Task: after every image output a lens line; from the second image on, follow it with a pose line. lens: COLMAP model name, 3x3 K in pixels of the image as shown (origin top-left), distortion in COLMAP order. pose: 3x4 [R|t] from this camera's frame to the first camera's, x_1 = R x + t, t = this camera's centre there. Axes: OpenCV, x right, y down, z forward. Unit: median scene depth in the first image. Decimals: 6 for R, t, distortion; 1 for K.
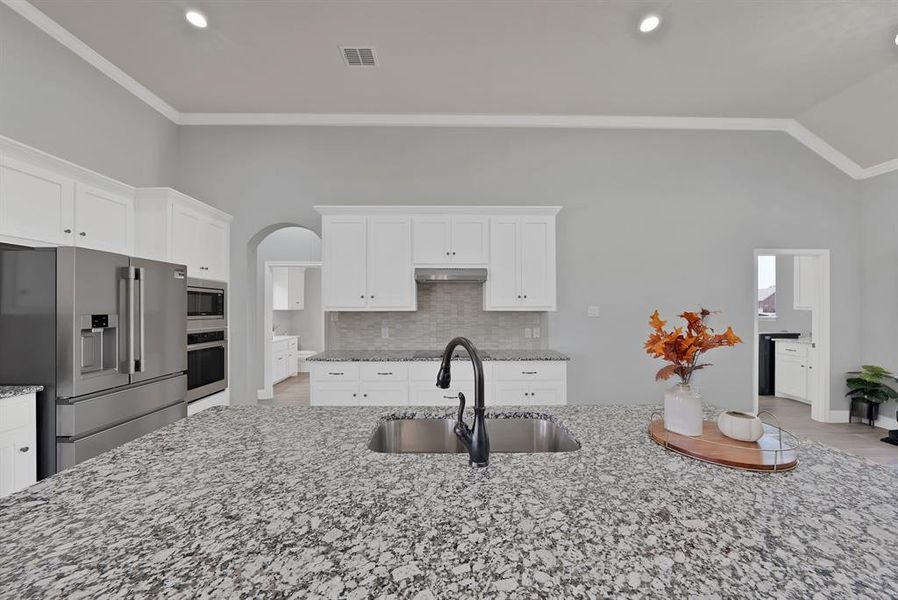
lens RADIAL K [[331.3, 0, 450.3], [0, 331.3, 308.6], [0, 0, 1]] dist [-0.013871, 0.000069]
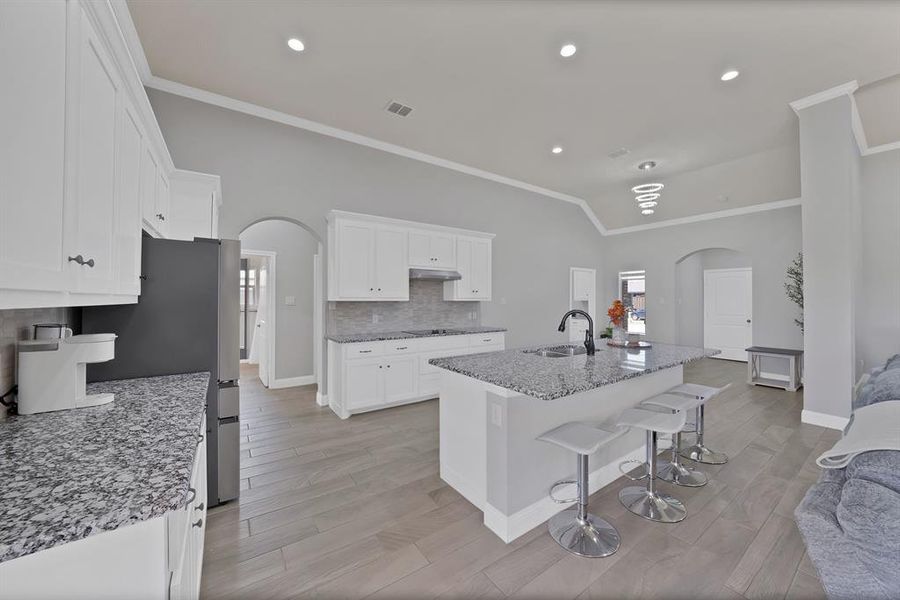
lens RADIAL K [[328.7, 0, 468.2], [0, 328.7, 298.1], [0, 0, 1]] dist [-0.000603, -0.000050]
pose [[0.817941, 0.004852, 0.575282, -0.660053], [-0.003454, 0.999988, -0.003523, 0.000104], [-0.575292, 0.000895, 0.817948, -0.203042]]
